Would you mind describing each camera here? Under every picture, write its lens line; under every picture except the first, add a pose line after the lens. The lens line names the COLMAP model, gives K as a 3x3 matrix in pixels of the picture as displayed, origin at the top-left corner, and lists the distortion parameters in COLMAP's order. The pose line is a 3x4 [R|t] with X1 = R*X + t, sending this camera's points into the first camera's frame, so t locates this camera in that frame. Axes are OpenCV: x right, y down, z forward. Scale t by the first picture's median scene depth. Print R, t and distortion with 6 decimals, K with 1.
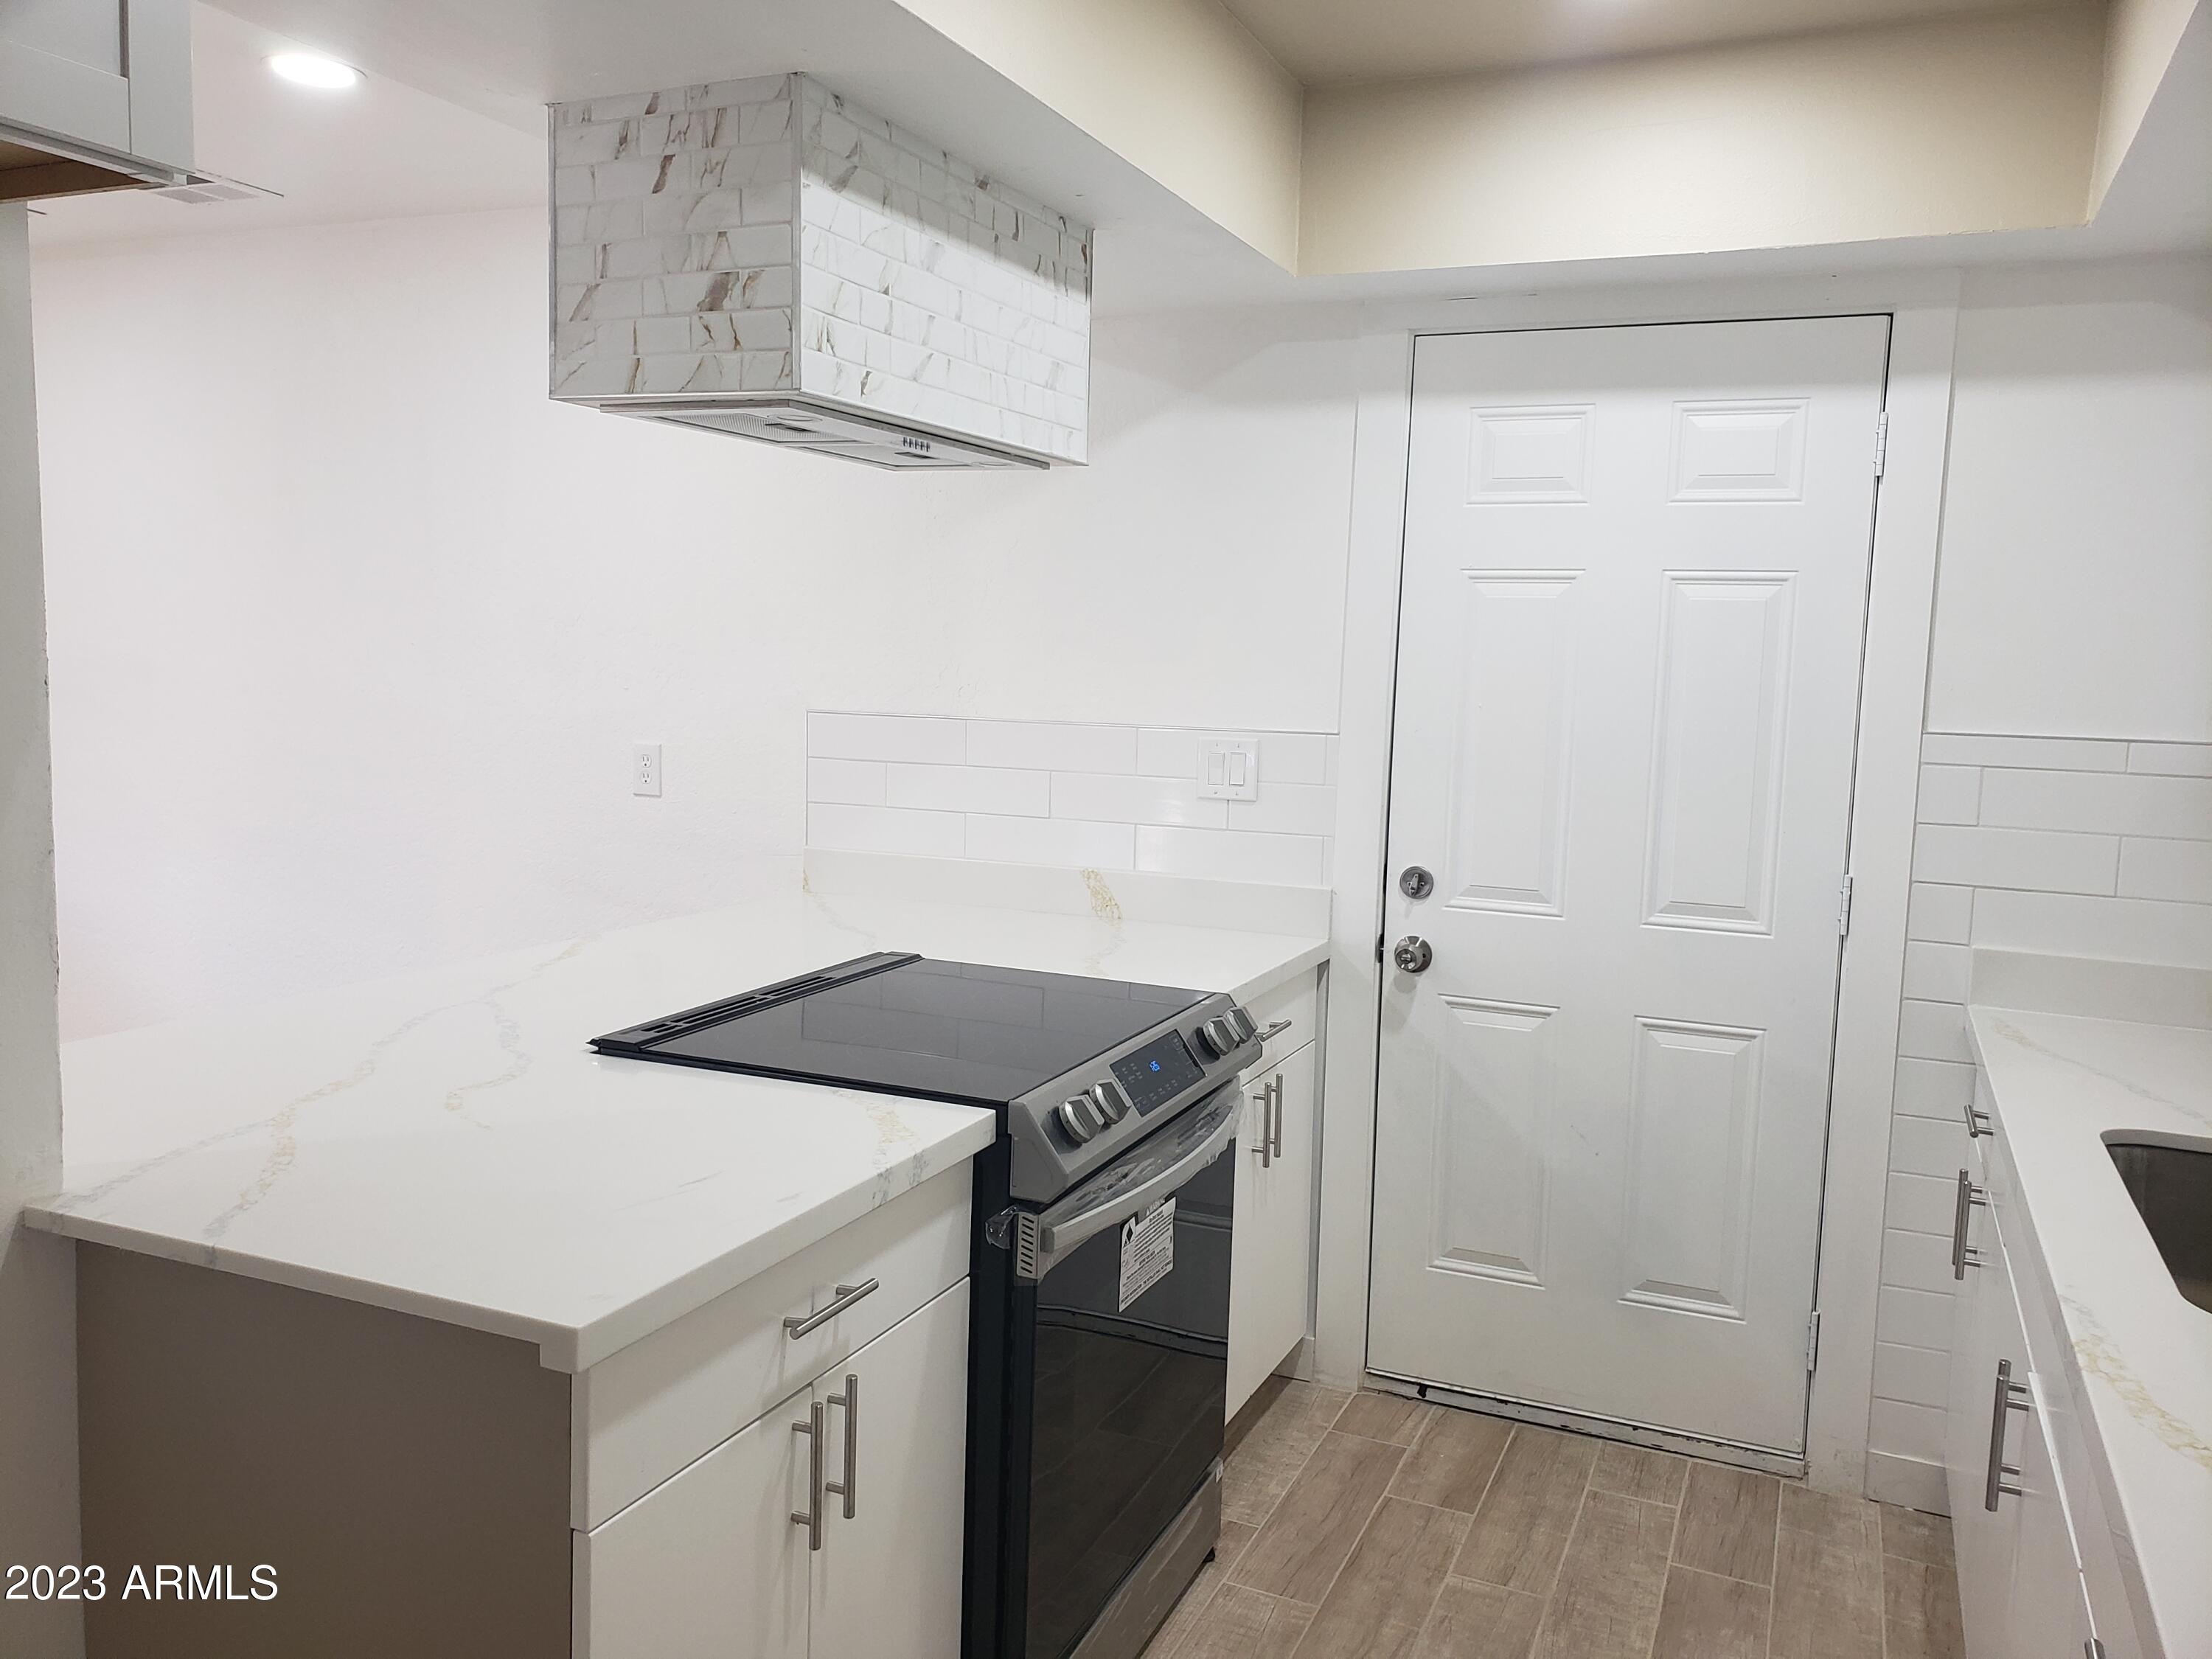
lens RADIAL K [[1712.2, 0, 1106.0], [0, 1712.2, 829.5], [0, 0, 1]] dist [0.004685, 0.001156]
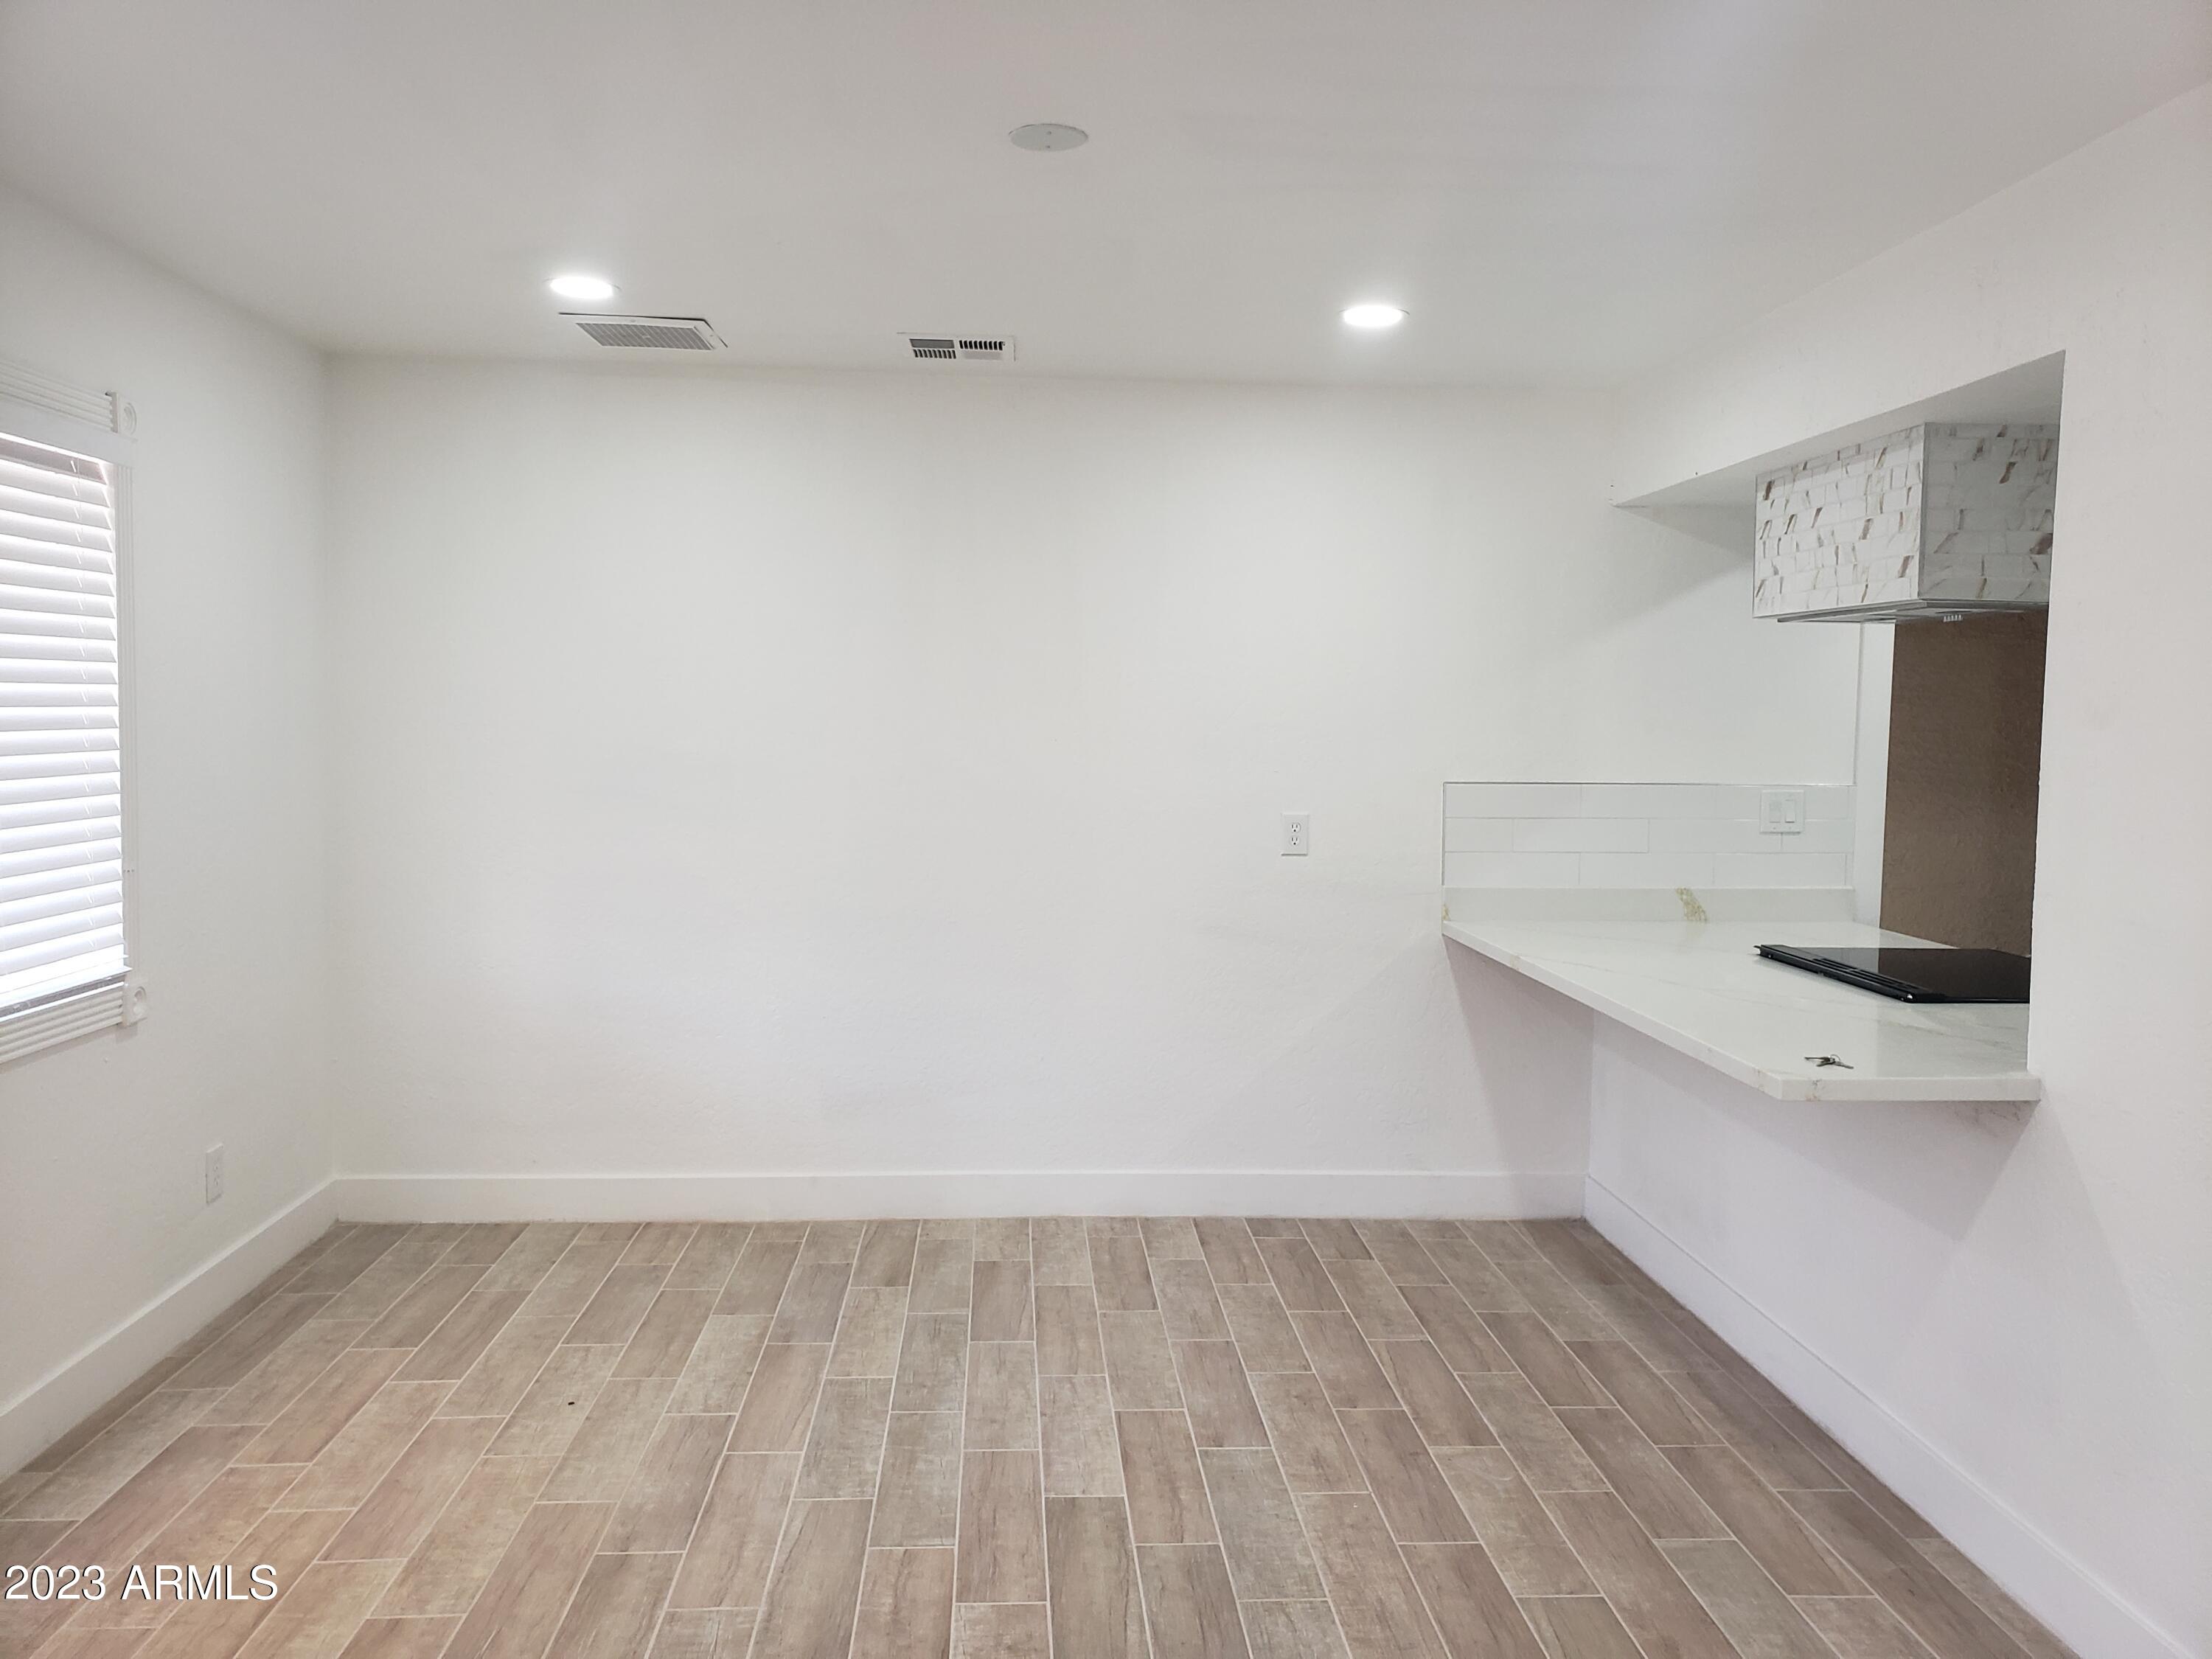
lens RADIAL K [[1709.7, 0, 1036.0], [0, 1709.7, 827.1], [0, 0, 1]] dist [-0.025267, -0.004486]
pose [[0.909554, -0.053751, 0.412096, -1.821111], [0.063805, 0.997905, -0.010667, -0.074934], [-0.410660, 0.035996, 0.911078, -0.117242]]
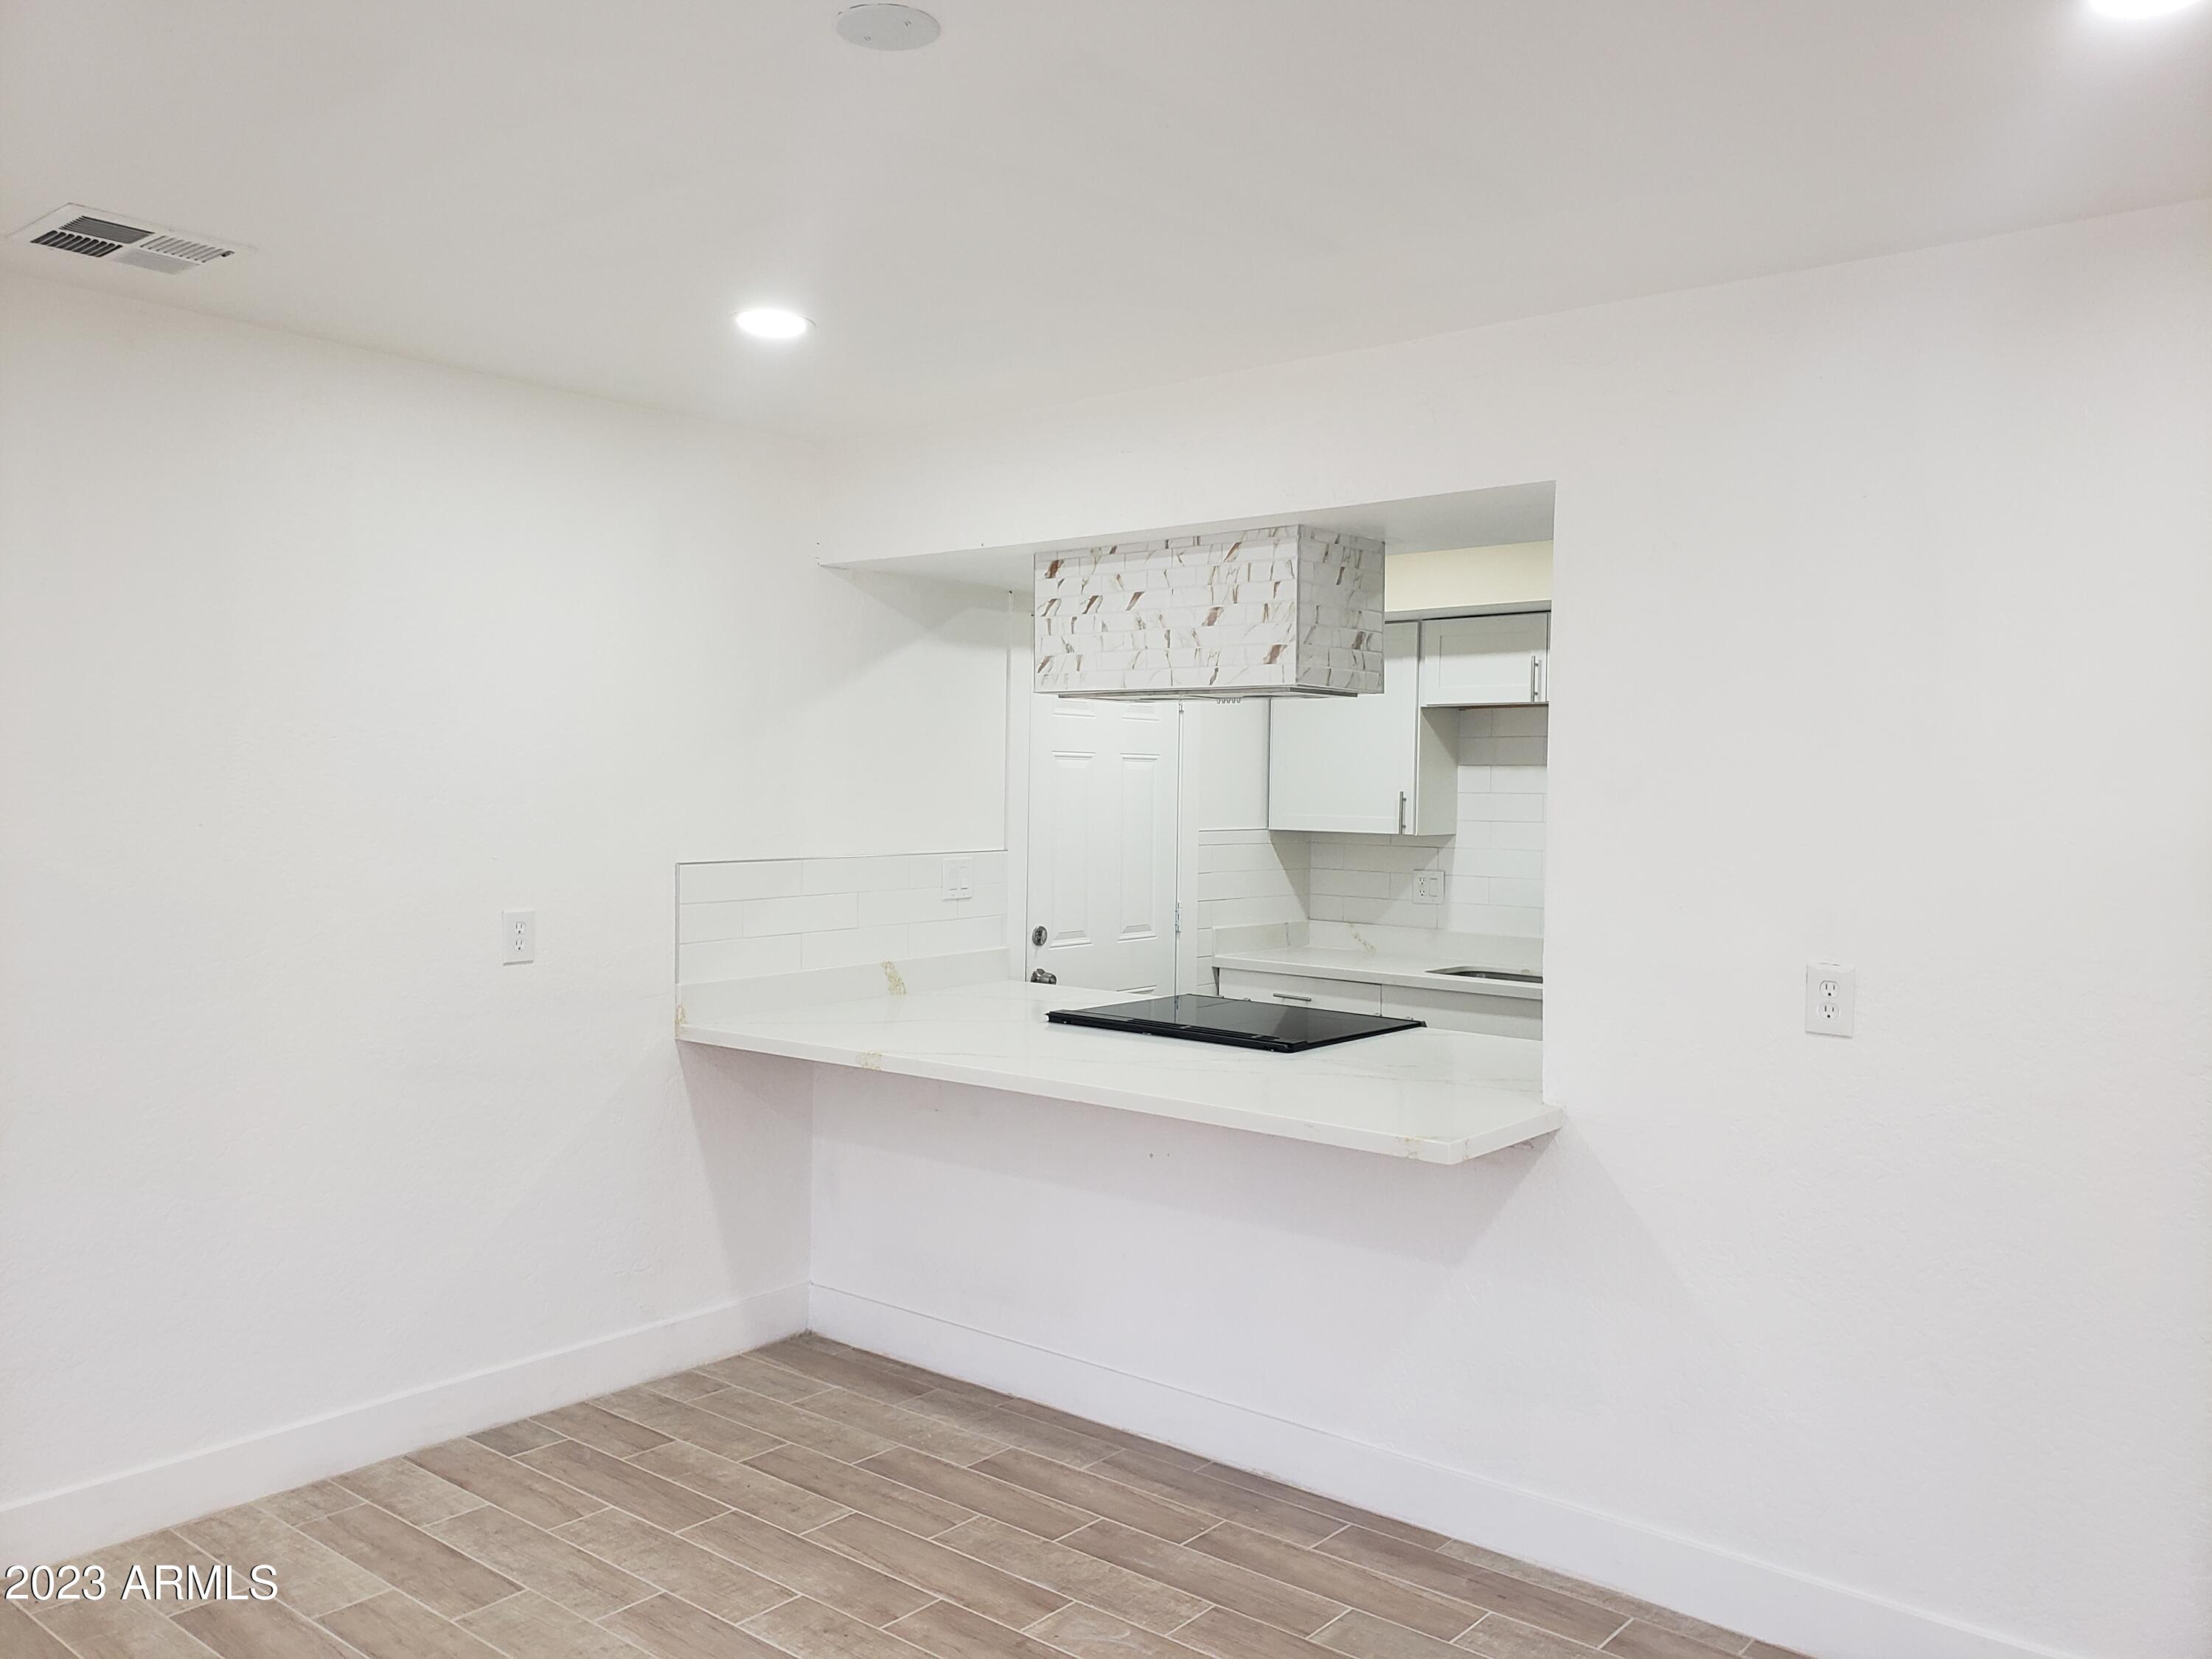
lens RADIAL K [[1746.5, 0, 1028.5], [0, 1746.5, 835.7], [0, 0, 1]] dist [0.084142, -0.085689]
pose [[0.288943, -0.057397, 0.955624, -2.226181], [0.096934, 0.994825, 0.030442, -0.184515], [-0.952426, 0.083836, 0.293012, 0.772575]]
